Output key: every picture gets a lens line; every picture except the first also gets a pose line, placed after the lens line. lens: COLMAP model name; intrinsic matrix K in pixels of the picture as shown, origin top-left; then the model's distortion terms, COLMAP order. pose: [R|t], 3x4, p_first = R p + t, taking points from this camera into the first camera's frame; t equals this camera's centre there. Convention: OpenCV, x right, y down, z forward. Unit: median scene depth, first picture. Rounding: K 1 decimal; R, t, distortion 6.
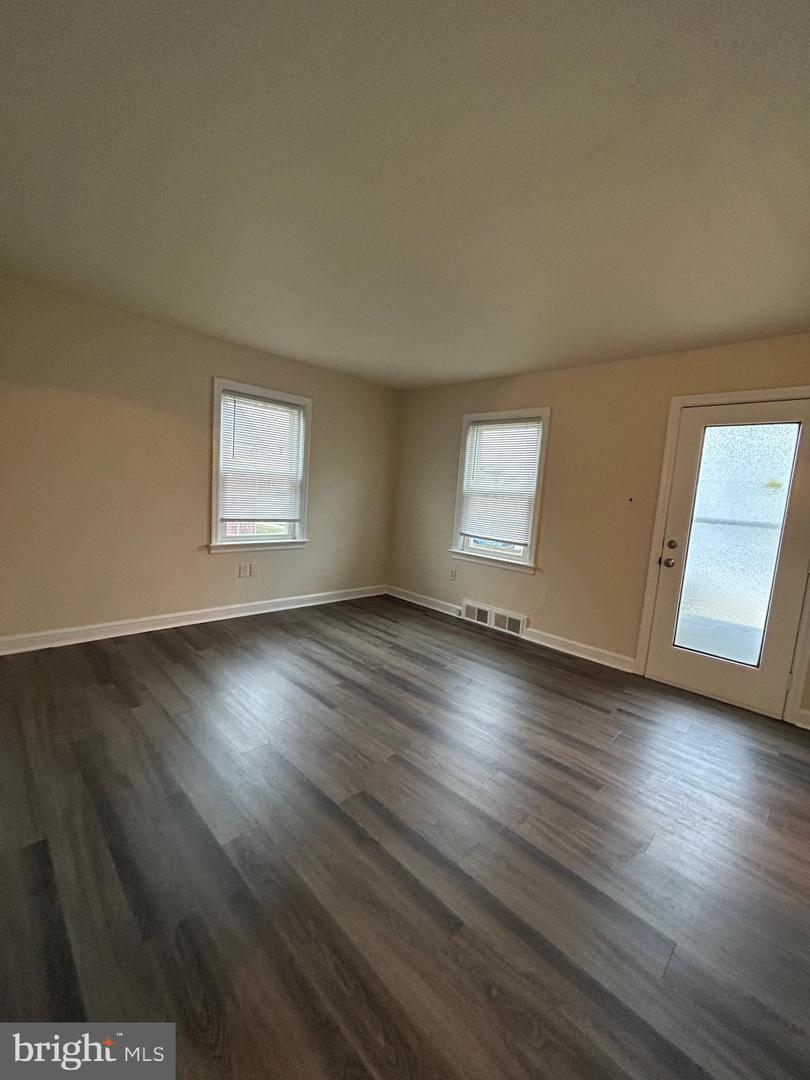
lens RADIAL K [[436.1, 0, 407.6], [0, 436.1, 539.8], [0, 0, 1]] dist [-0.001236, 0.000393]
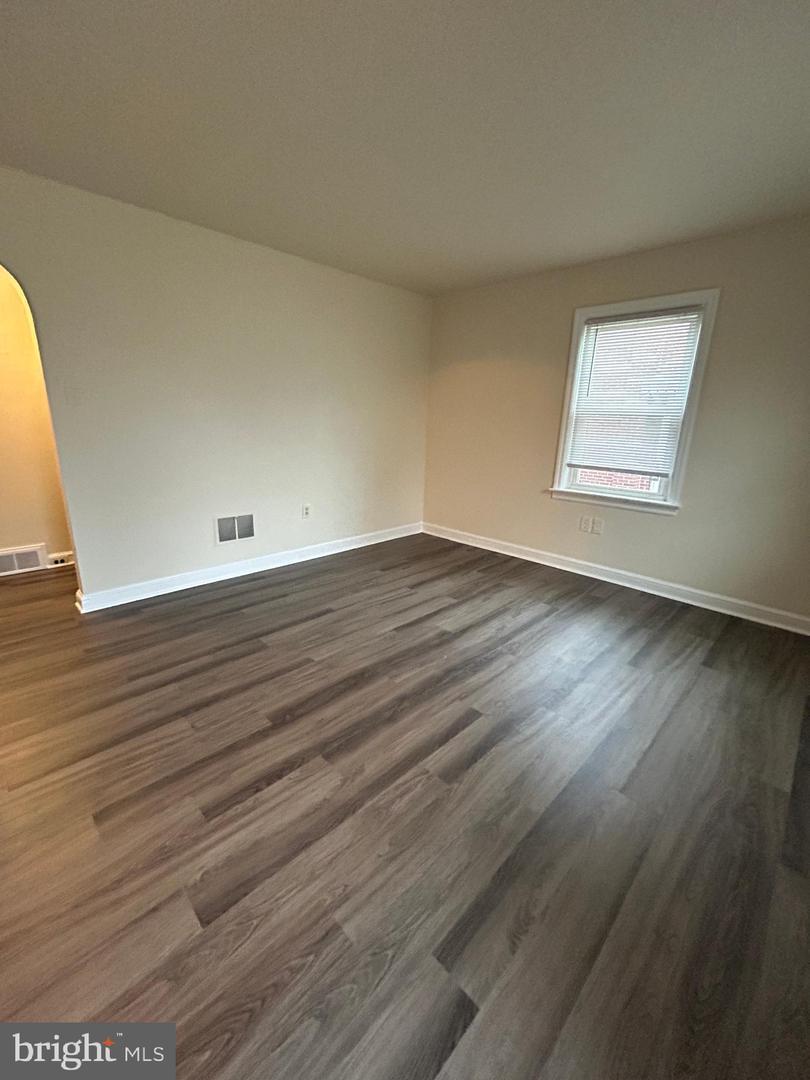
lens RADIAL K [[436.1, 0, 407.6], [0, 436.1, 539.8], [0, 0, 1]] dist [-0.001236, 0.000393]
pose [[0.015786, 0.202051, -0.979248, 0.548861], [-0.143945, 0.969627, 0.197745, -0.026014], [0.989460, 0.137836, 0.044390, 0.646702]]
